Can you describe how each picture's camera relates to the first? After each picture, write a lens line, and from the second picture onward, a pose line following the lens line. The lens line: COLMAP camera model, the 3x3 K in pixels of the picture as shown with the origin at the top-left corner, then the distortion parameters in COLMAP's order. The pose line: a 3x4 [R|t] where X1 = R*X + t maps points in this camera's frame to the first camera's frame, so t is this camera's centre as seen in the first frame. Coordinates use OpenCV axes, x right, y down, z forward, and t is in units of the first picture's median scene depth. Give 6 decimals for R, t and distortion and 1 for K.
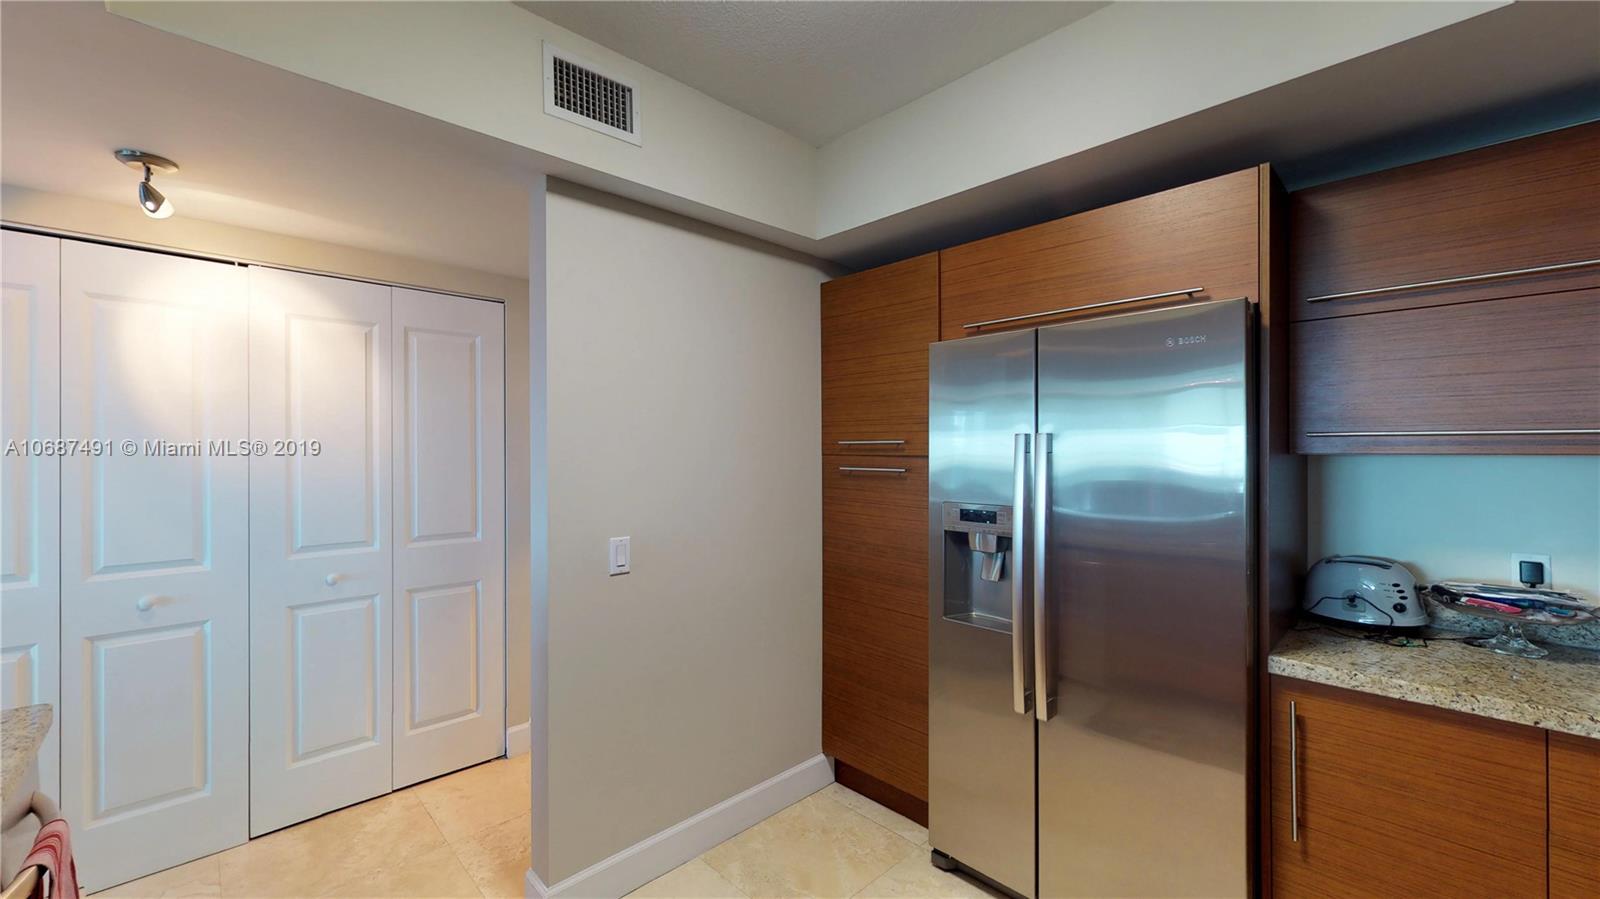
lens RADIAL K [[630.3, 0, 797.8], [0, 630.3, 452.7], [0, 0, 1]] dist [0.000331, -0.000069]
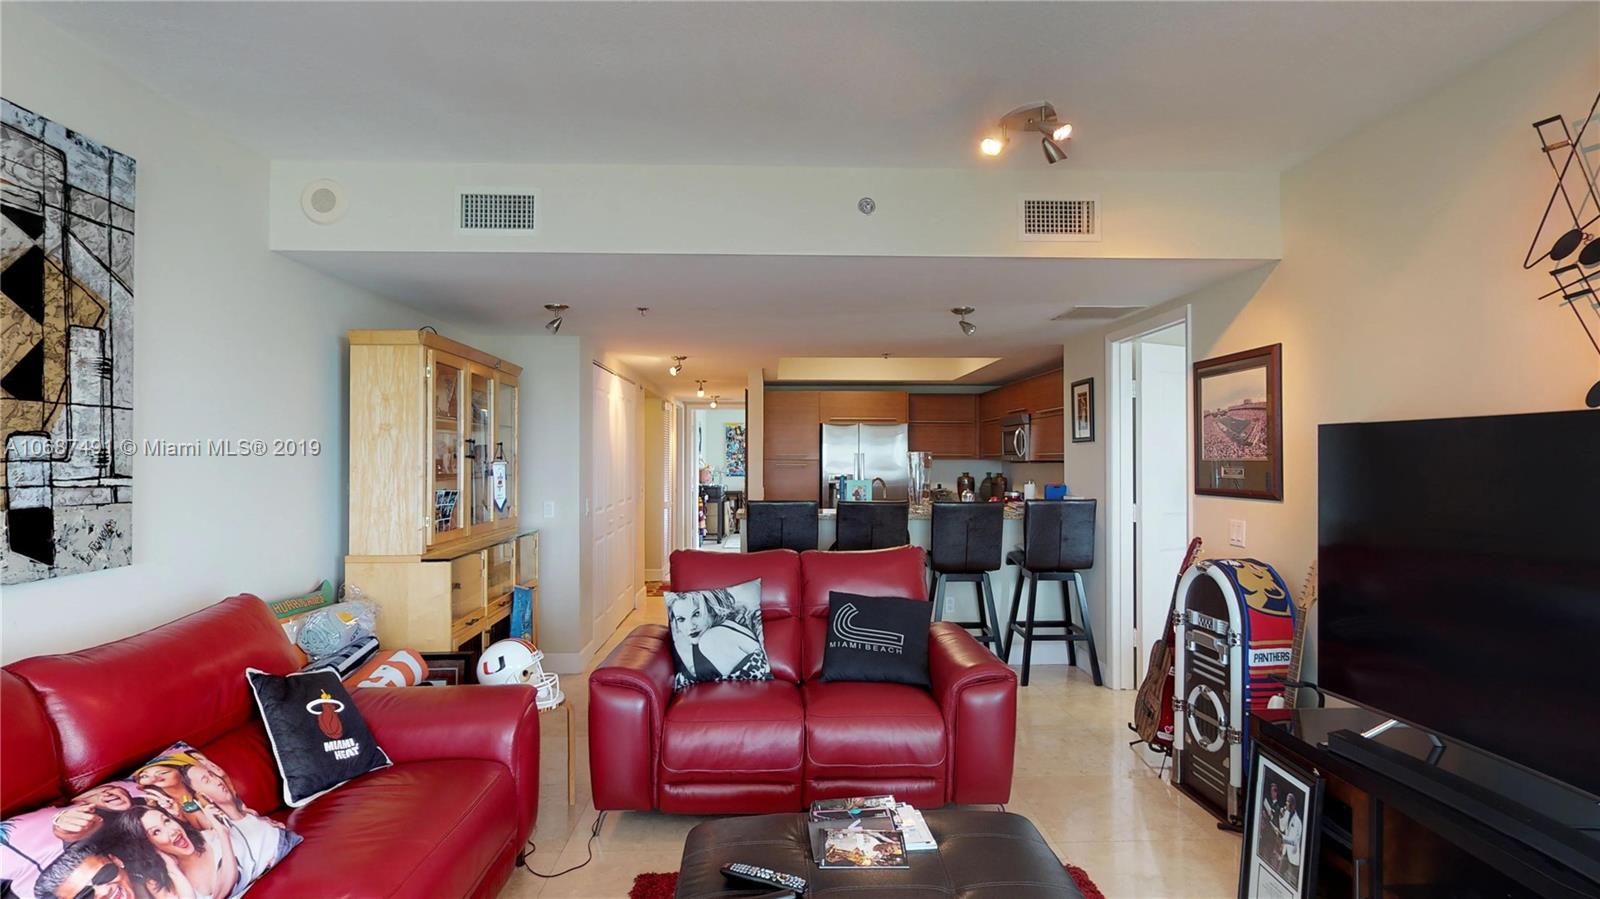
lens RADIAL K [[791.3, 0, 799.4], [0, 791.3, 453.0], [0, 0, 1]] dist [0.001021, 0.000116]
pose [[0.669735, 0.007534, 0.742562, -3.538388], [0.000274, 0.999946, -0.010393, 0.014265], [-0.742600, 0.007164, 0.669697, -1.944196]]
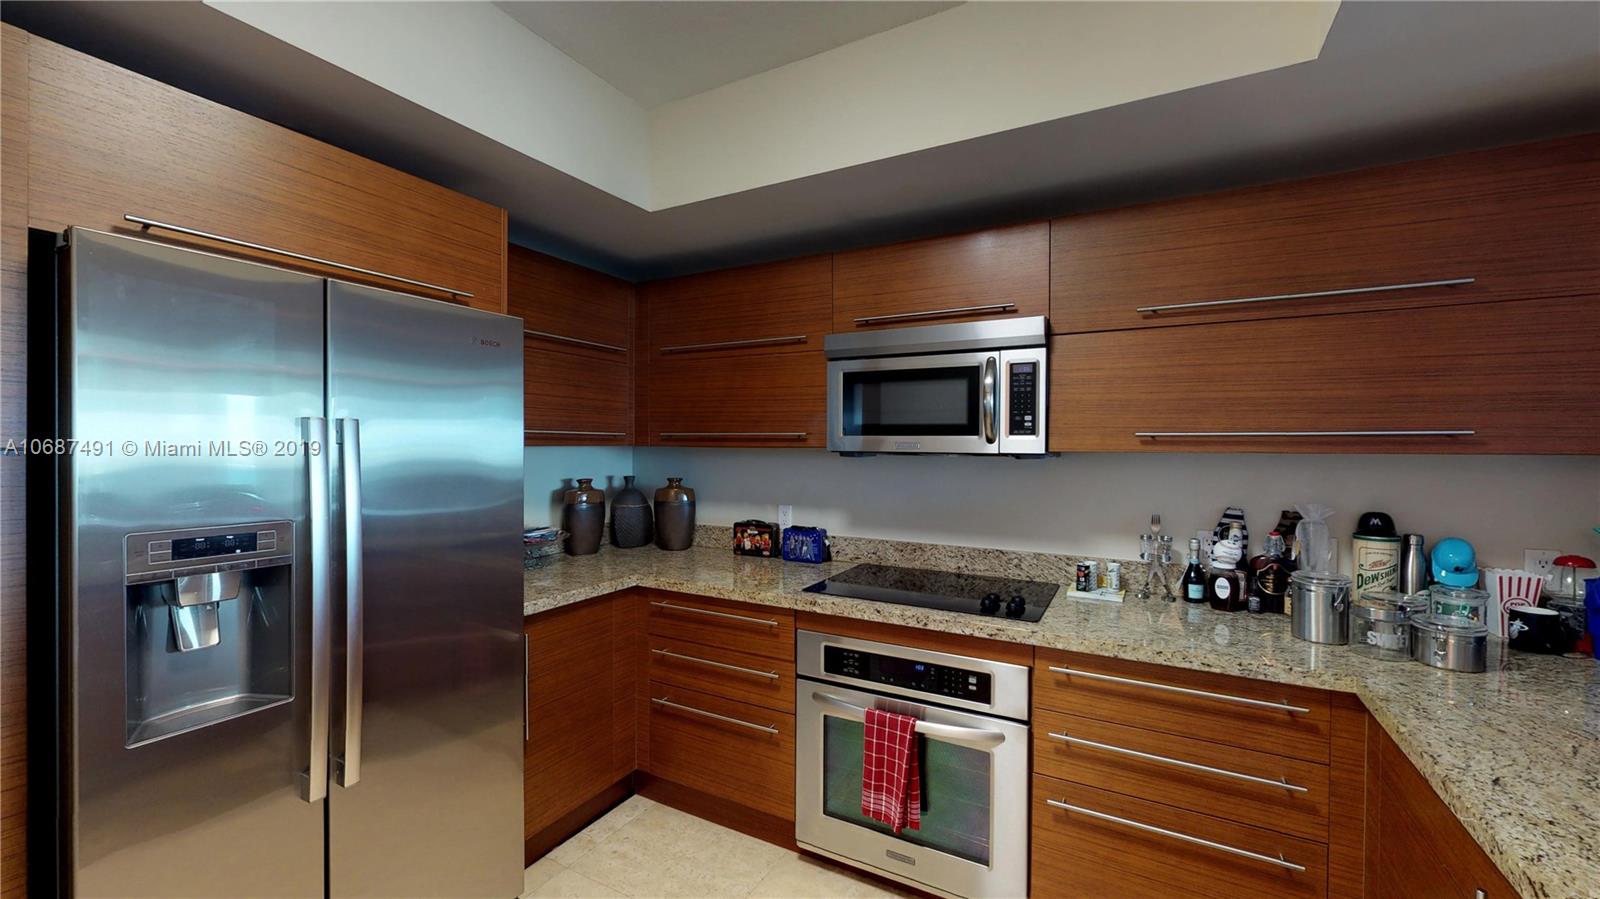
lens RADIAL K [[630.3, 0, 801.0], [0, 630.3, 450.7], [0, 0, 1]] dist [0.000331, -0.000069]
pose [[-0.294268, -0.008759, 0.955683, -0.576001], [-0.002177, 0.999962, 0.008494, 0.000878], [-0.955720, 0.000419, -0.294276, 0.764276]]
